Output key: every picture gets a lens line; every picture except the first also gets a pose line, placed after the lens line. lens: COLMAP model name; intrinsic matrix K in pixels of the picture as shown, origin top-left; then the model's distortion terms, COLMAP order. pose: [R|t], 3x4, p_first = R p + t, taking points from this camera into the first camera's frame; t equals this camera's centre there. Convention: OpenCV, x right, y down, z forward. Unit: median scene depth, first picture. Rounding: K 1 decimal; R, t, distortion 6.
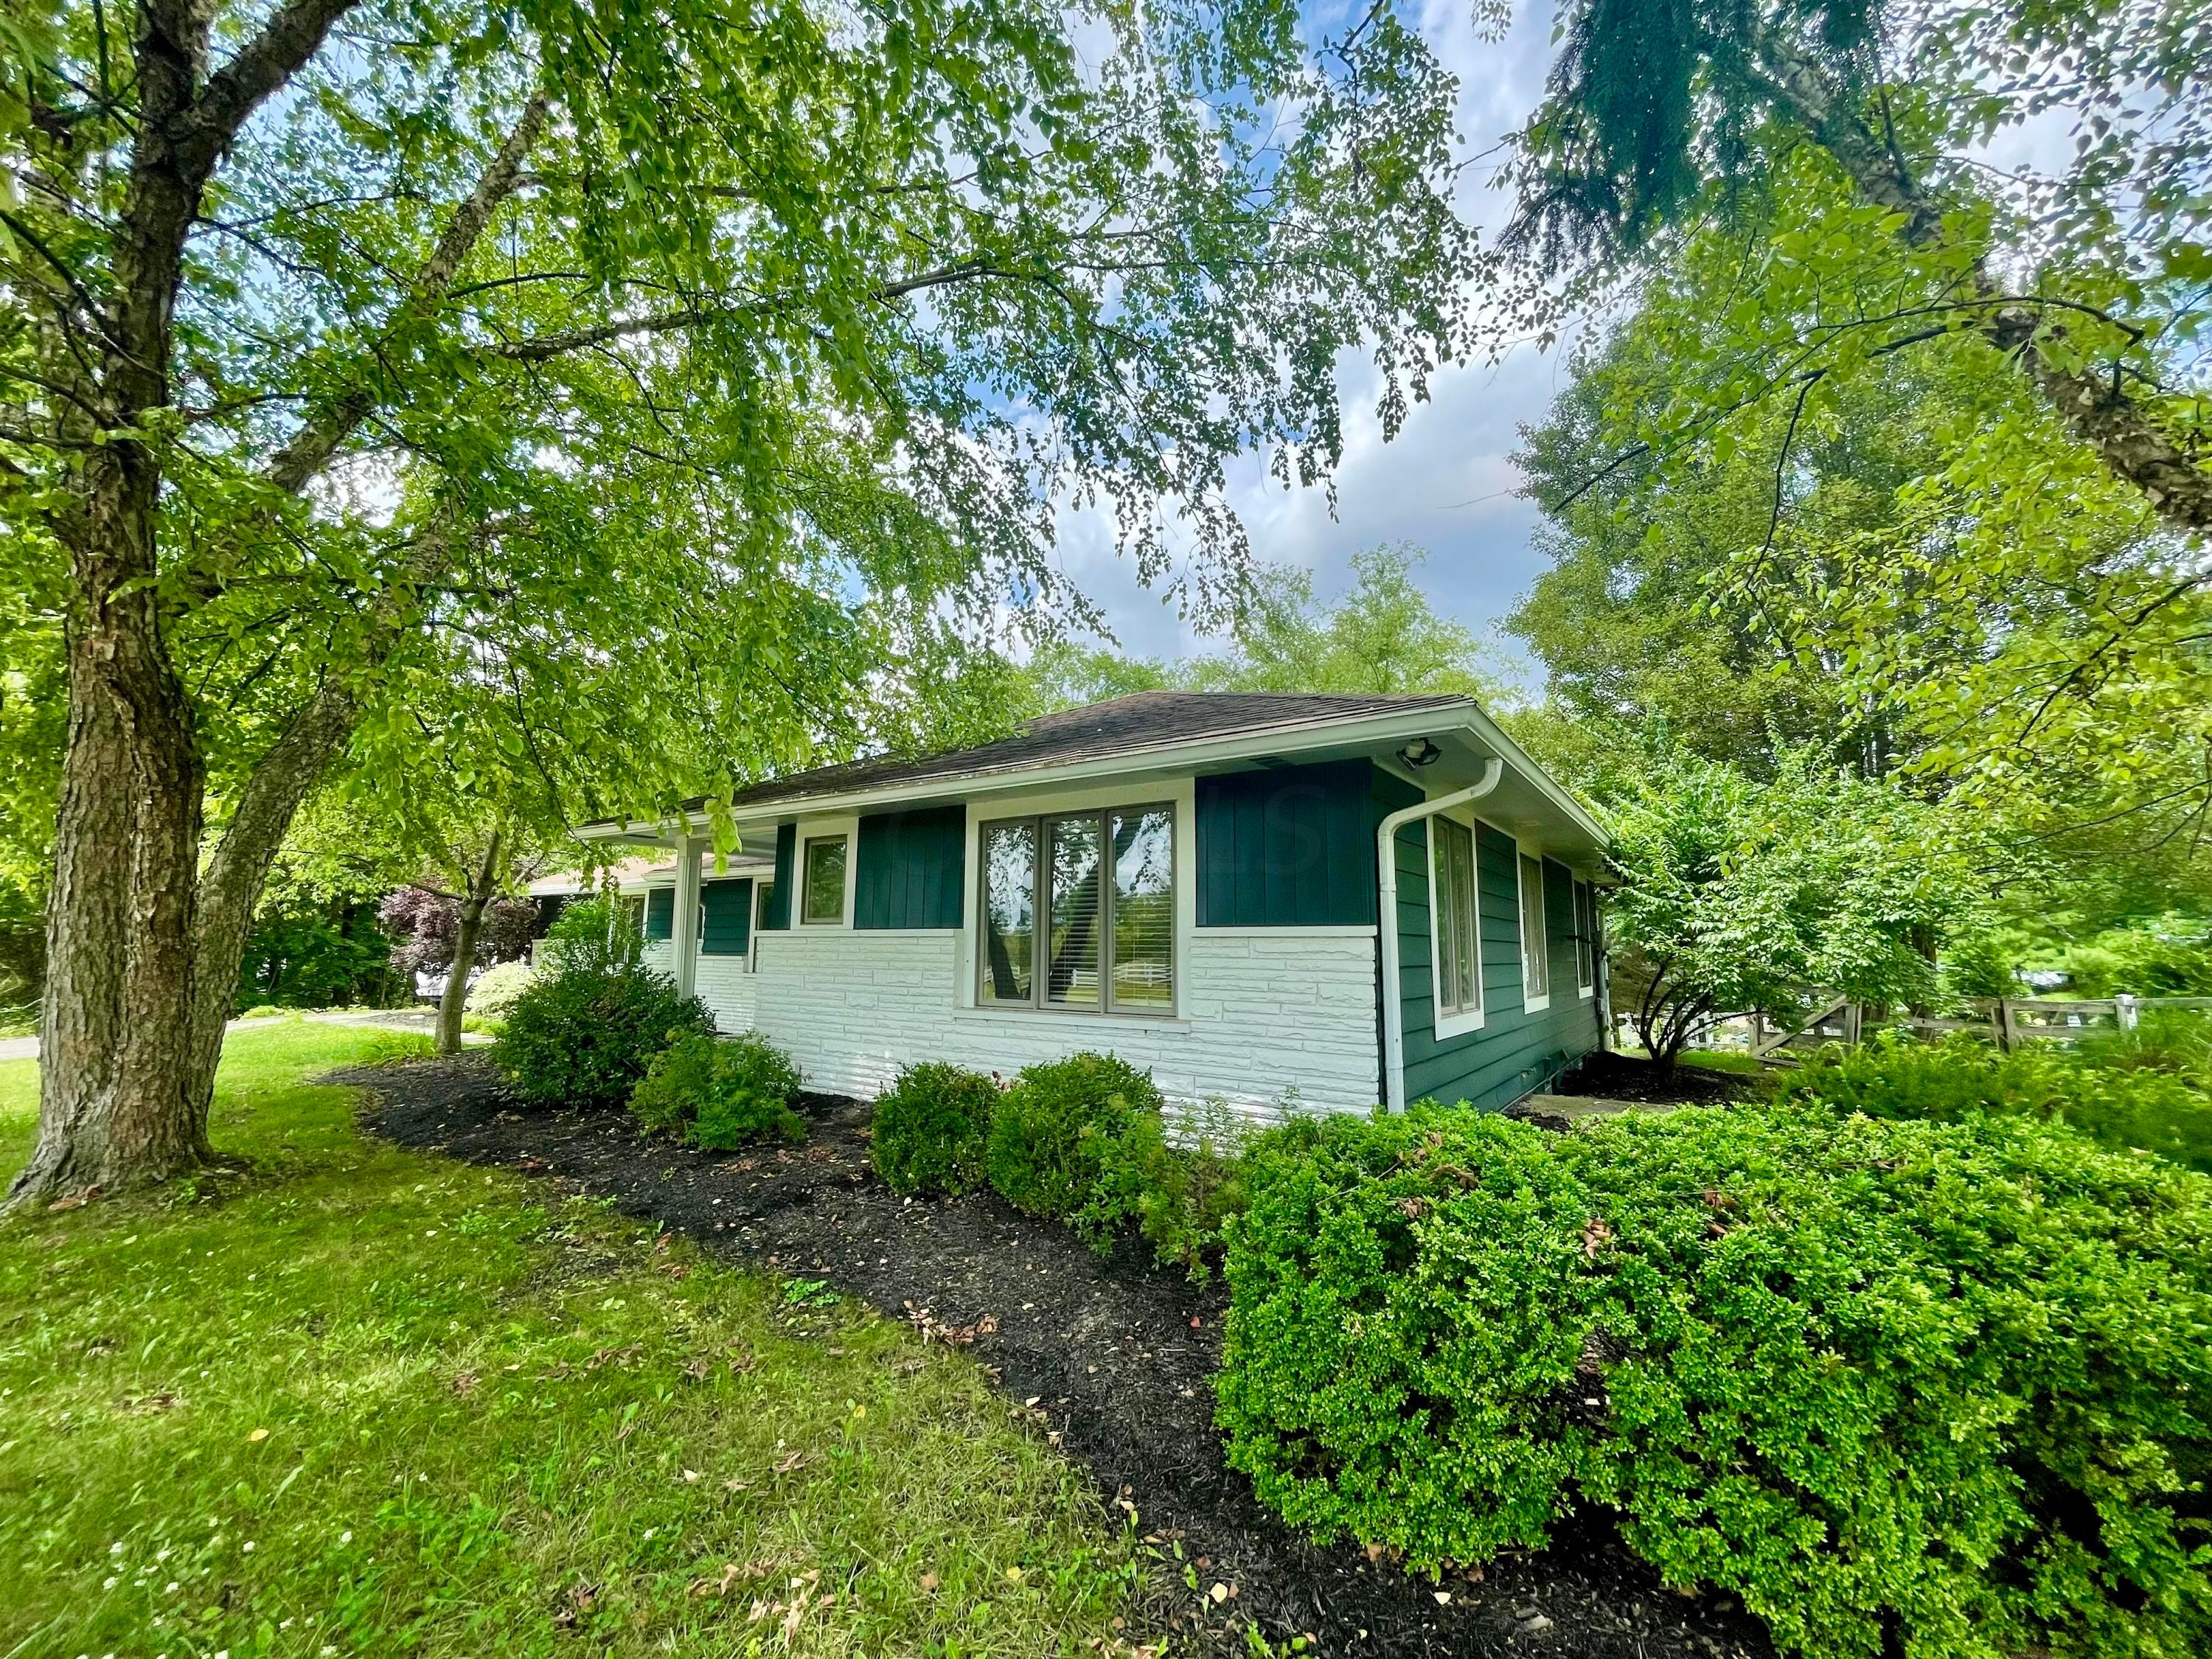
lens RADIAL K [[895.9, 0, 1106.0], [0, 895.9, 829.5], [0, 0, 1]] dist [-0.013181, -0.000060]
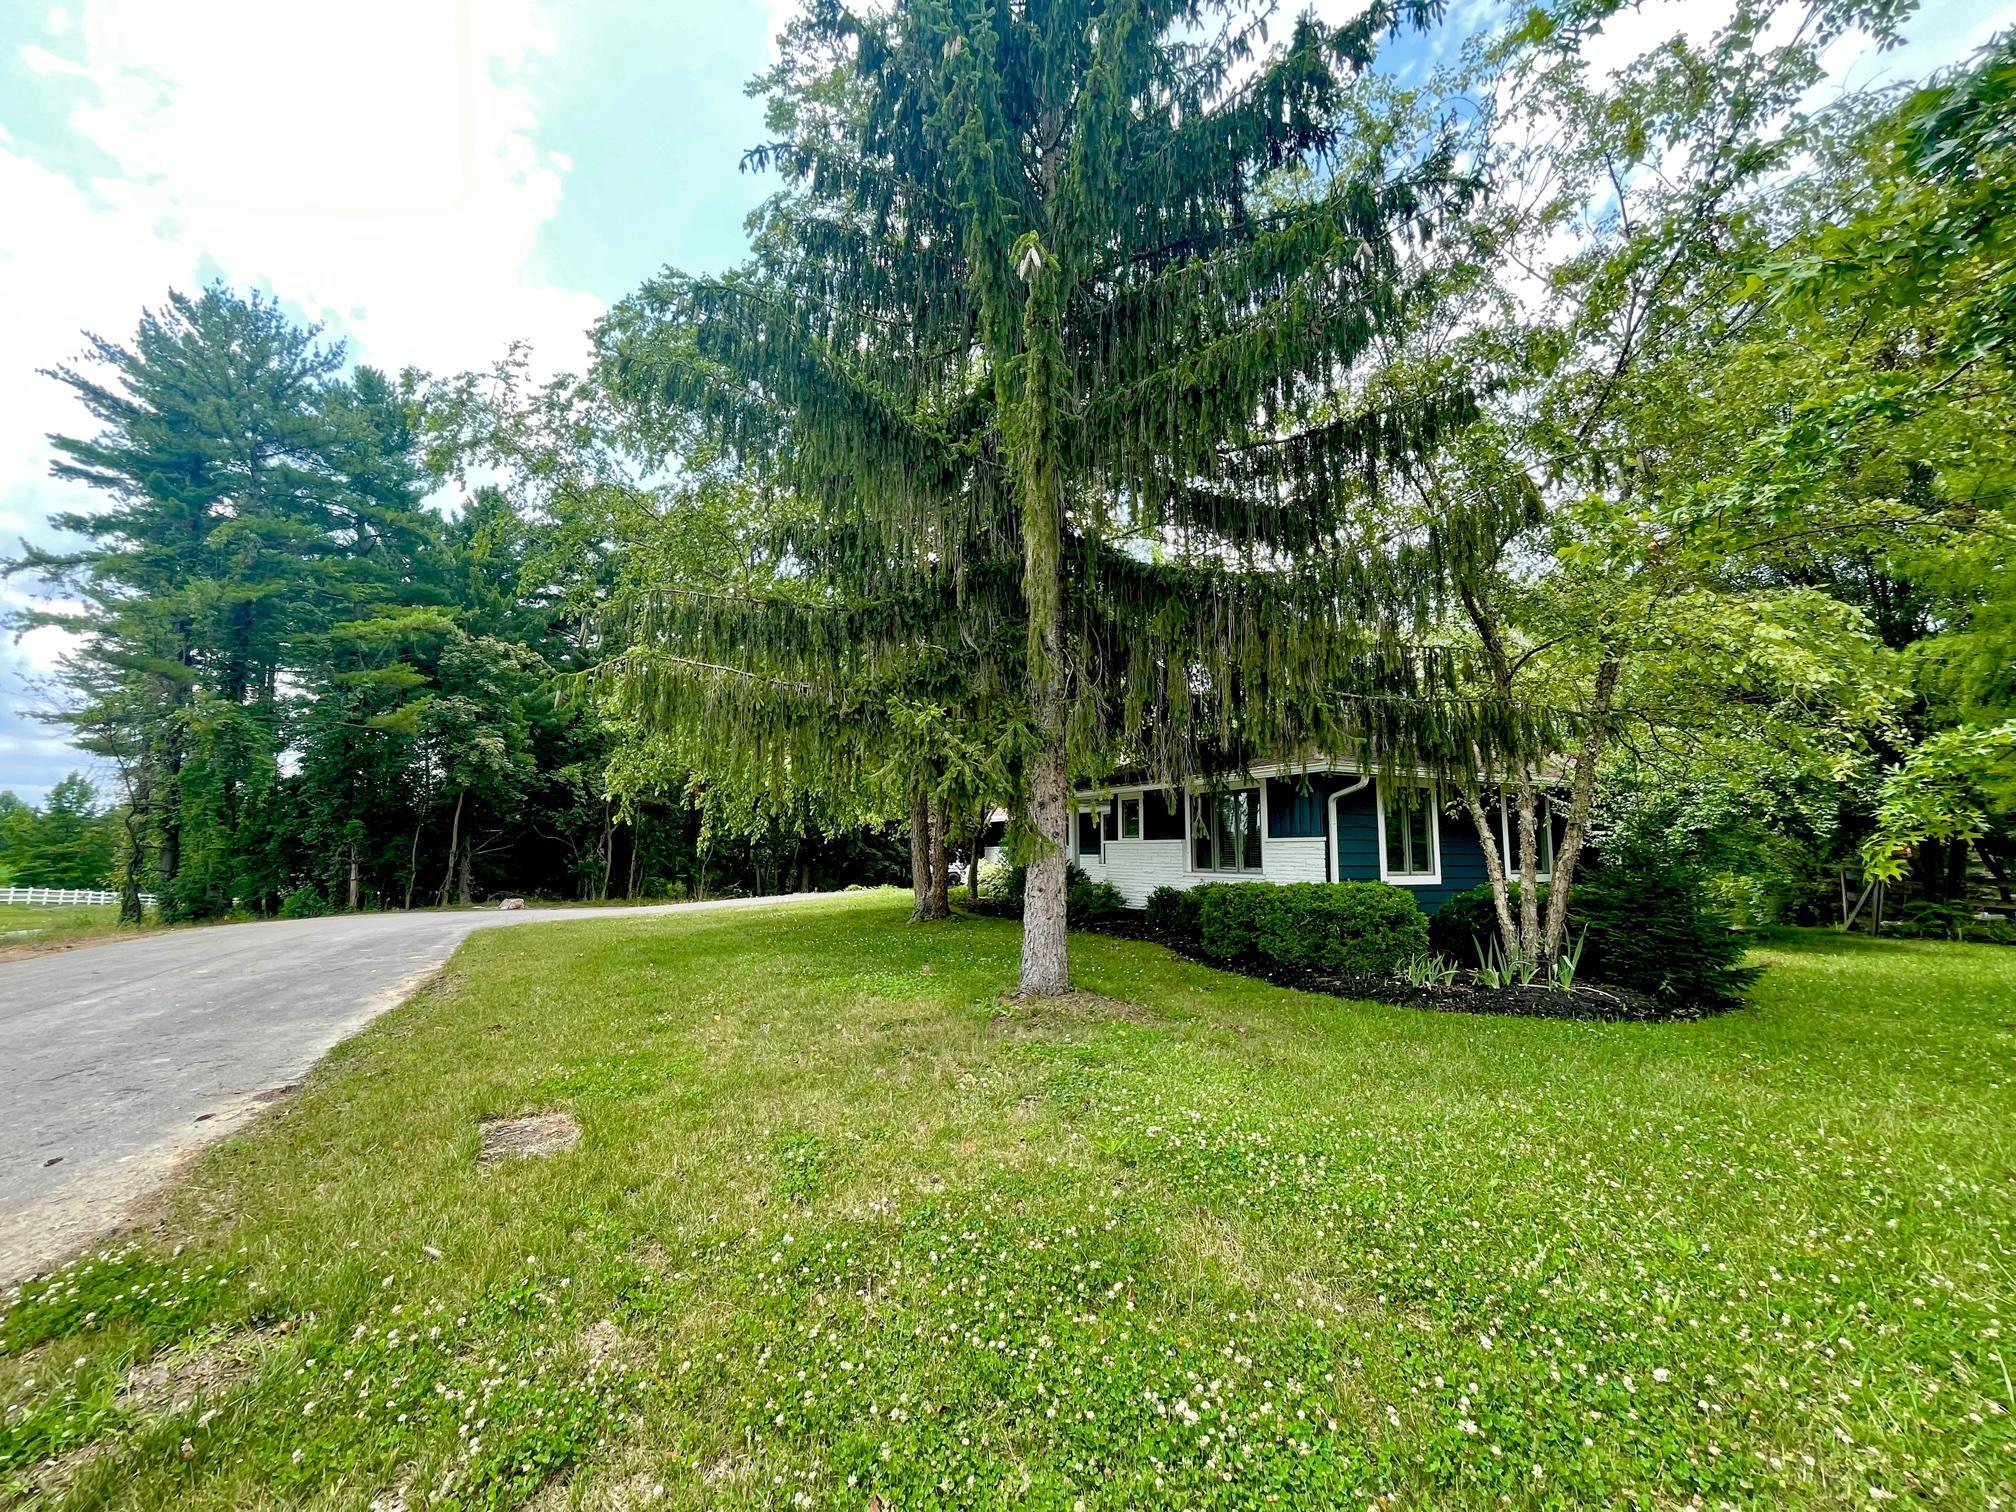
lens RADIAL K [[816.5, 0, 1008.0], [0, 816.5, 756.0], [0, 0, 1]] dist [-0.013181, -0.000060]
pose [[0.885878, -0.052454, -0.460943, 0.395132], [0.059322, 0.998239, 0.000412, -0.128759], [0.460110, -0.027709, 0.887430, -1.044534]]
